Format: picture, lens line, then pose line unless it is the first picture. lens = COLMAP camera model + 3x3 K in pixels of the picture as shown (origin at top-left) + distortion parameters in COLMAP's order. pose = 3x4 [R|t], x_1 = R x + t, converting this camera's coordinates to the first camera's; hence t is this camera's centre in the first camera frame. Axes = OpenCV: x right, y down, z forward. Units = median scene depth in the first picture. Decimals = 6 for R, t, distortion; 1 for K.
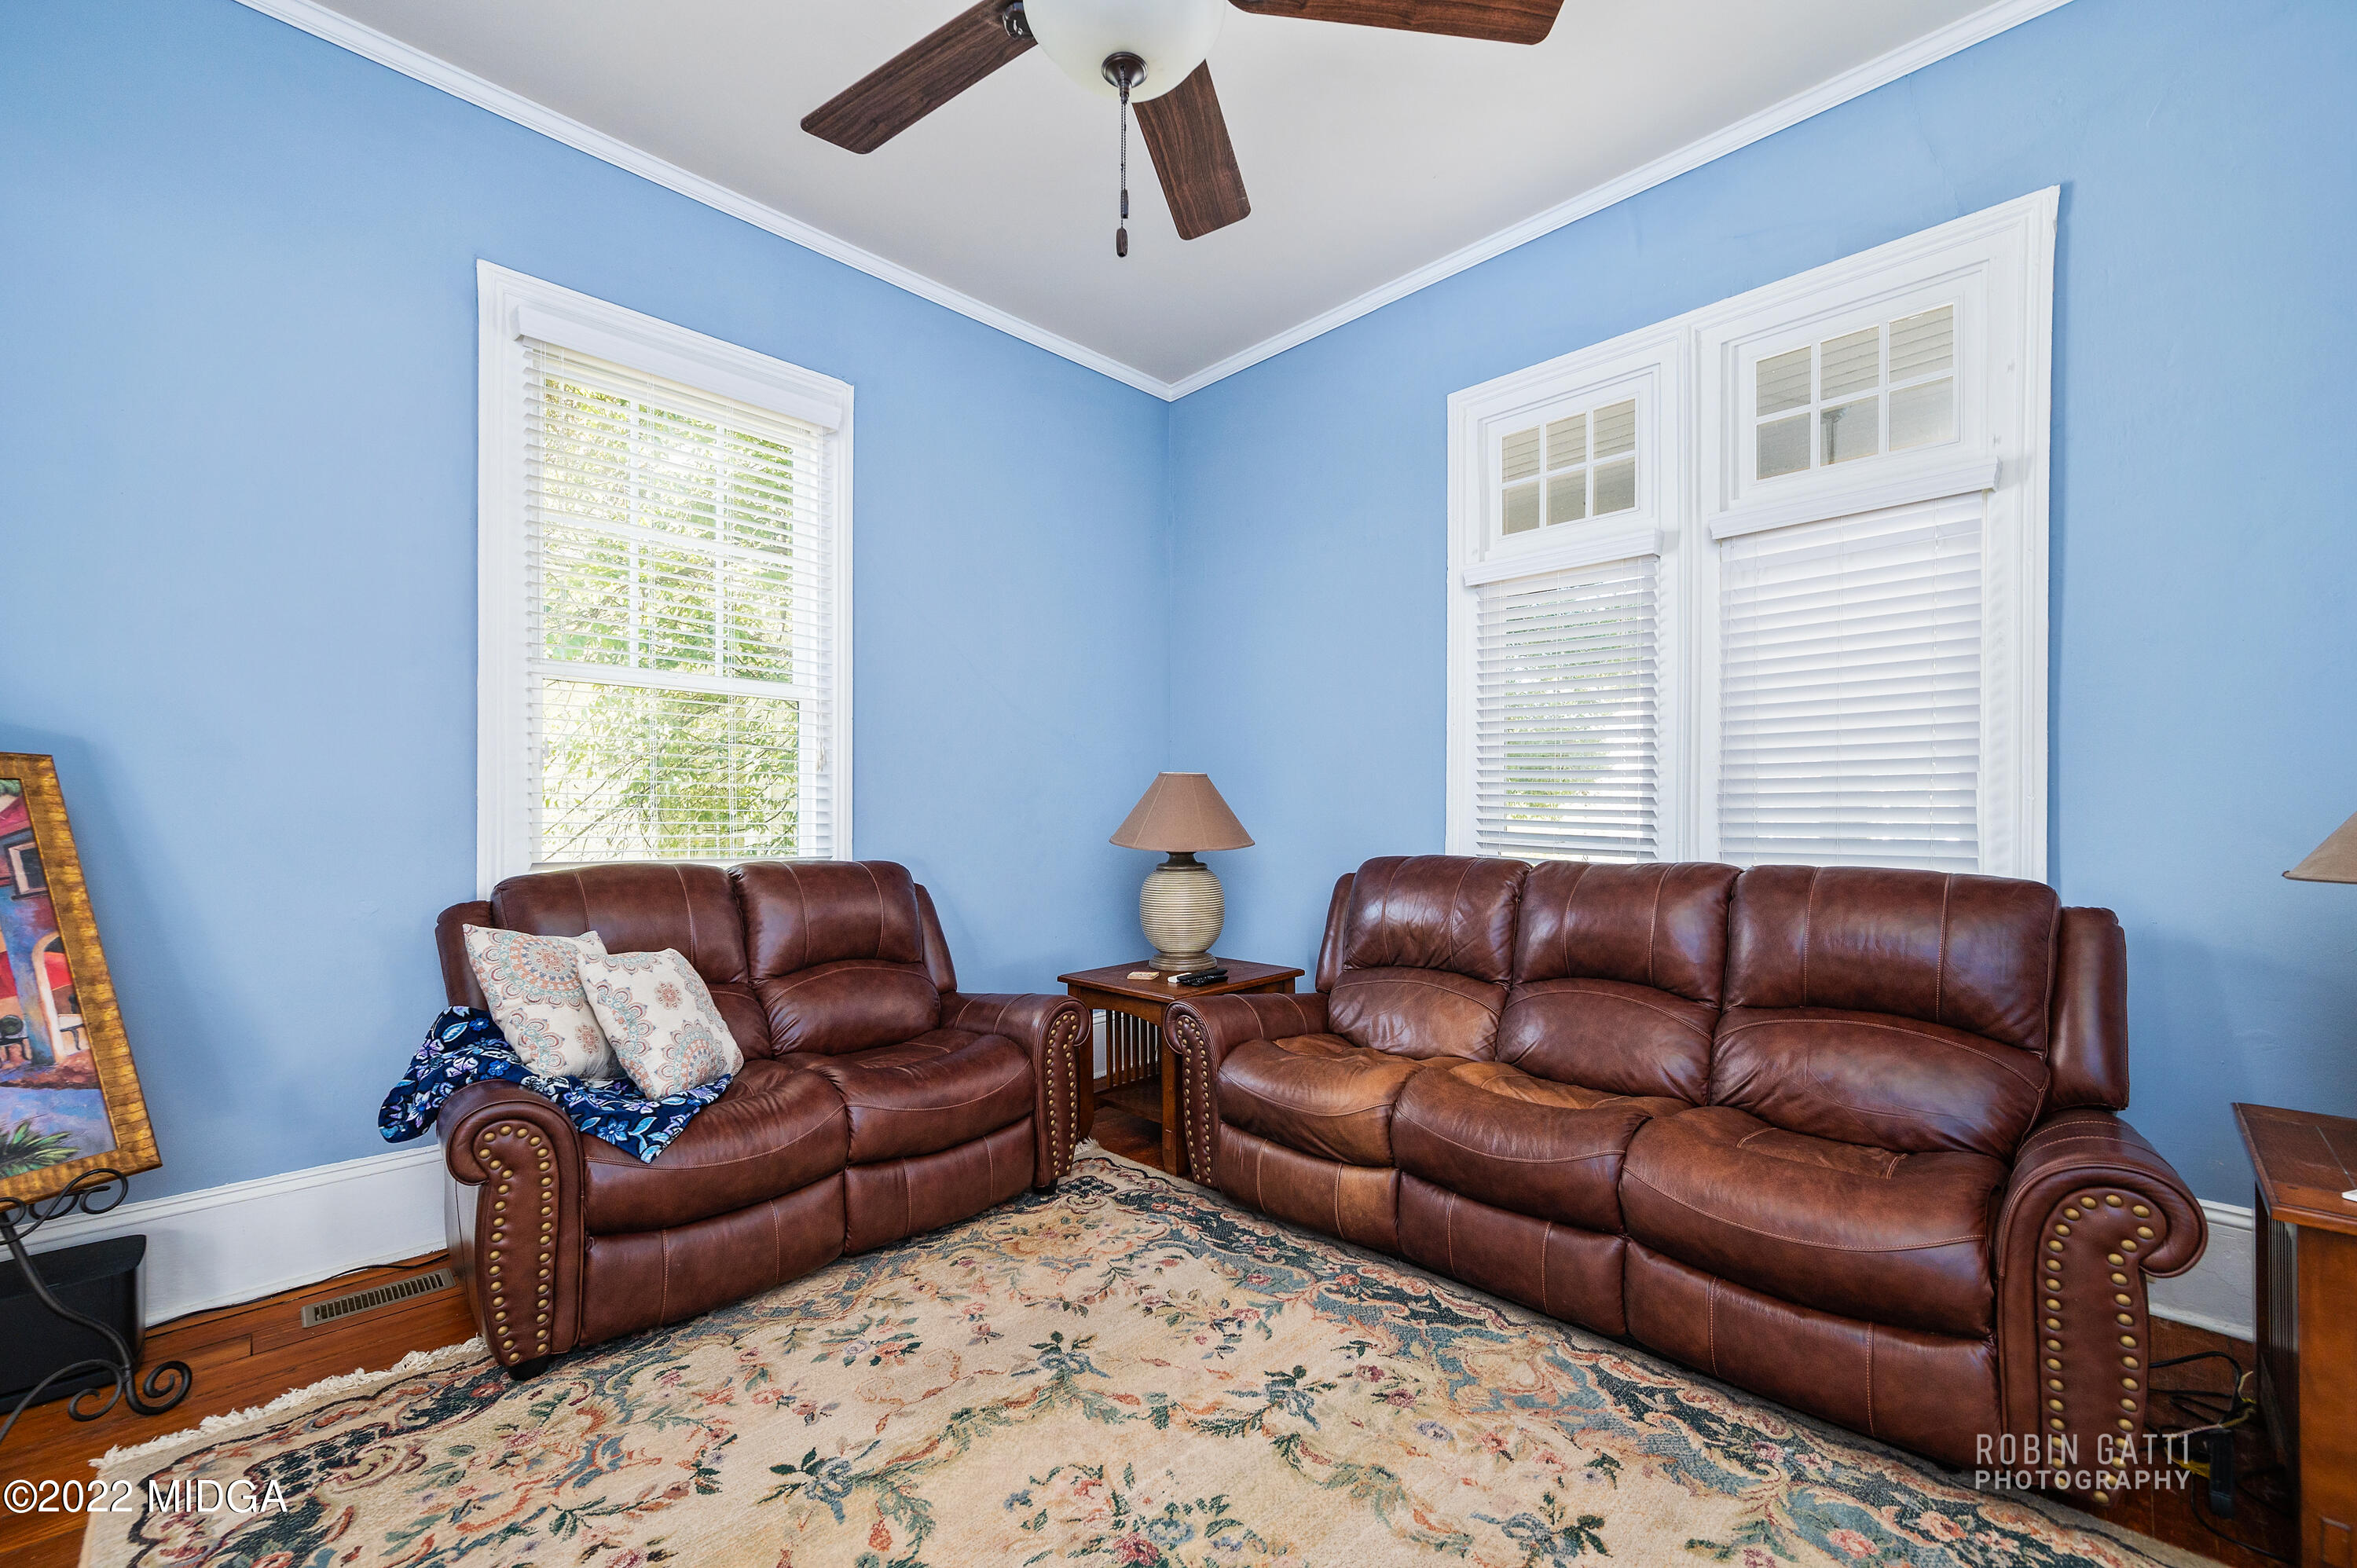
lens RADIAL K [[943.0, 0, 1159.3], [0, 943.0, 804.6], [0, 0, 1]] dist [0.001191, -0.000219]
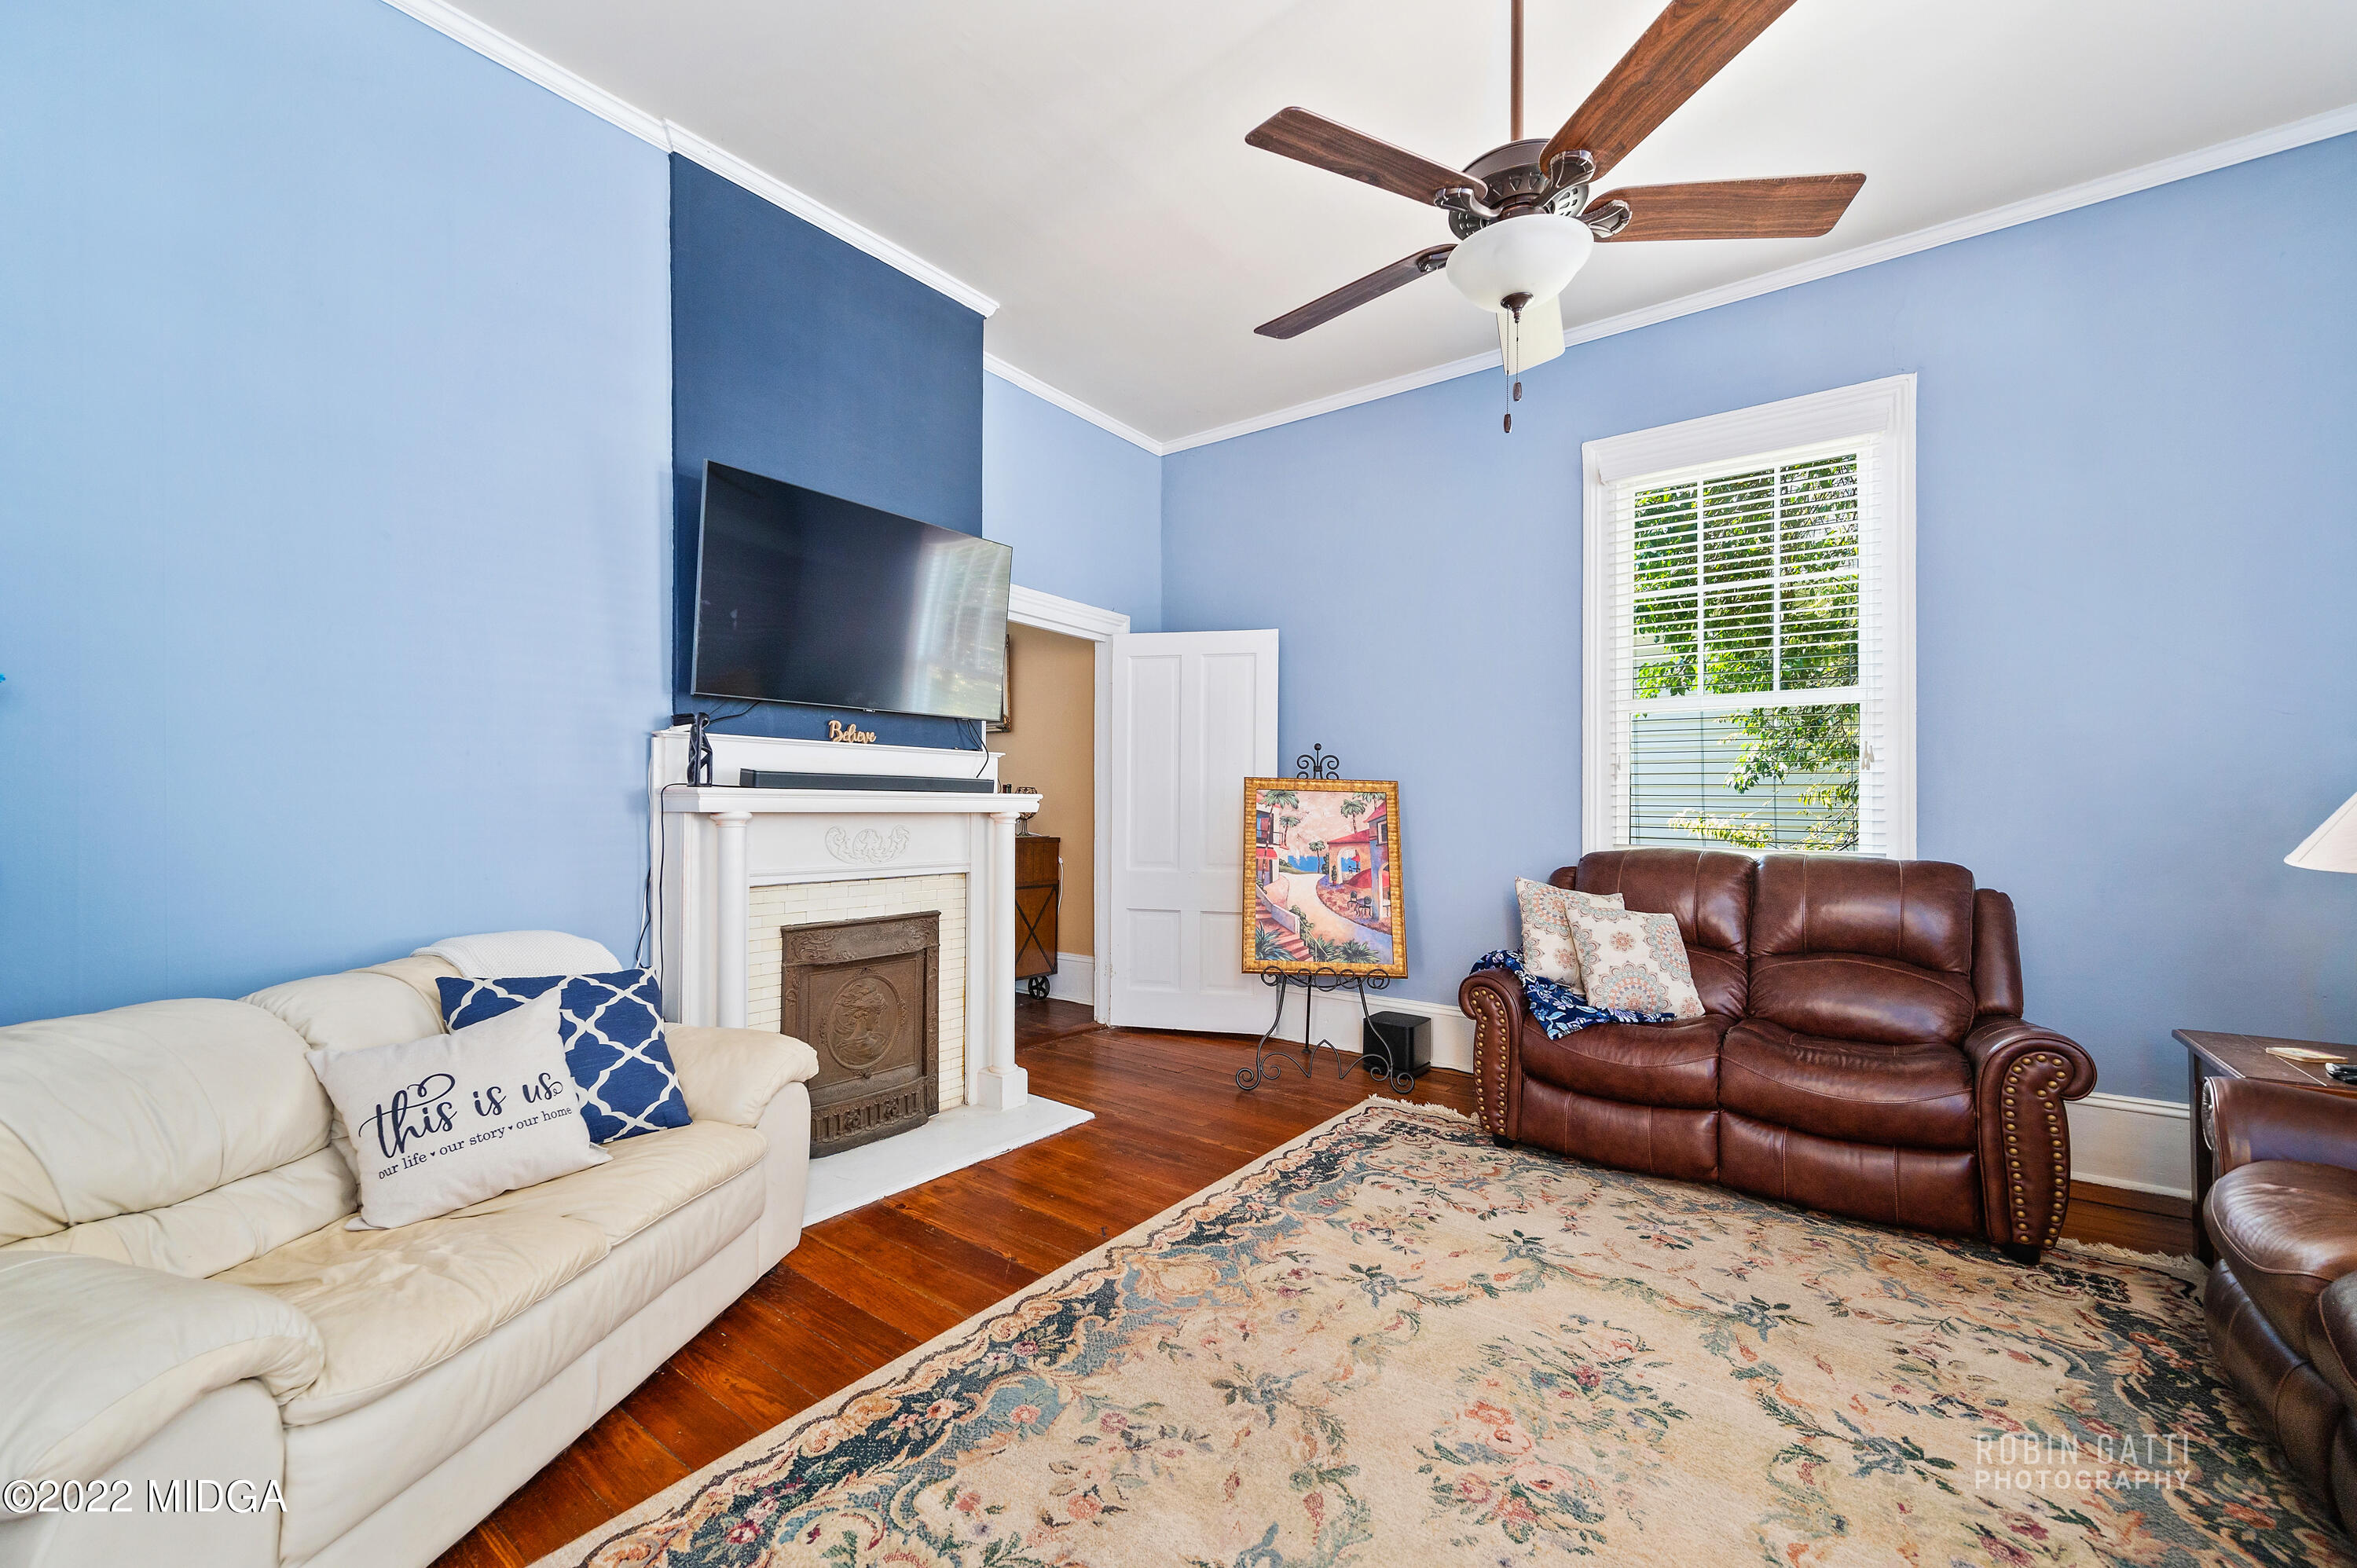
lens RADIAL K [[943.0, 0, 1183.1], [0, 943.0, 794.8], [0, 0, 1]] dist [0.001191, -0.000219]
pose [[0.153628, -0.012197, -0.988053, 0.953149], [0.003354, 0.999924, -0.011822, 0.003518], [0.988123, -0.001498, 0.153657, 0.202664]]
